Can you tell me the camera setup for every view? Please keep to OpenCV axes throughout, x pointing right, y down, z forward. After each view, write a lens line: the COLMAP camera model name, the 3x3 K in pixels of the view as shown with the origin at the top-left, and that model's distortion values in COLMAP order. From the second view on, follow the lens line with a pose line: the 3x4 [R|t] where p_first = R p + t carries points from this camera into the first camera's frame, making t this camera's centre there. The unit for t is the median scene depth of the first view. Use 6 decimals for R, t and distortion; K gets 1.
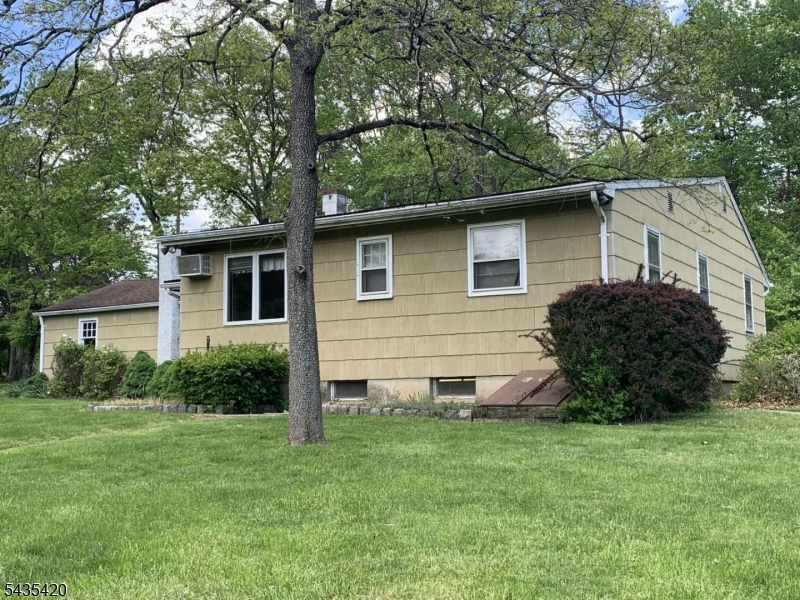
lens RADIAL K [[1010.3, 0, 399.9], [0, 1010.3, 297.9], [0, 0, 1]] dist [0.034100, 0.000000]
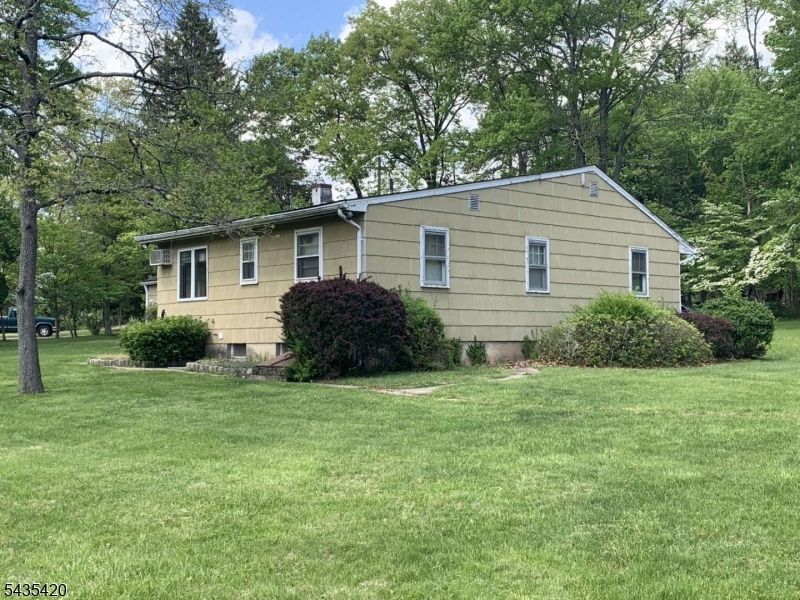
lens RADIAL K [[1010.3, 0, 400.2], [0, 1010.3, 301.5], [0, 0, 1]] dist [0.034100, 0.000000]
pose [[0.954937, -0.006584, -0.296735, 0.559285], [0.026134, 0.997736, 0.061967, -0.053389], [0.295655, -0.066930, 0.952947, -0.229920]]
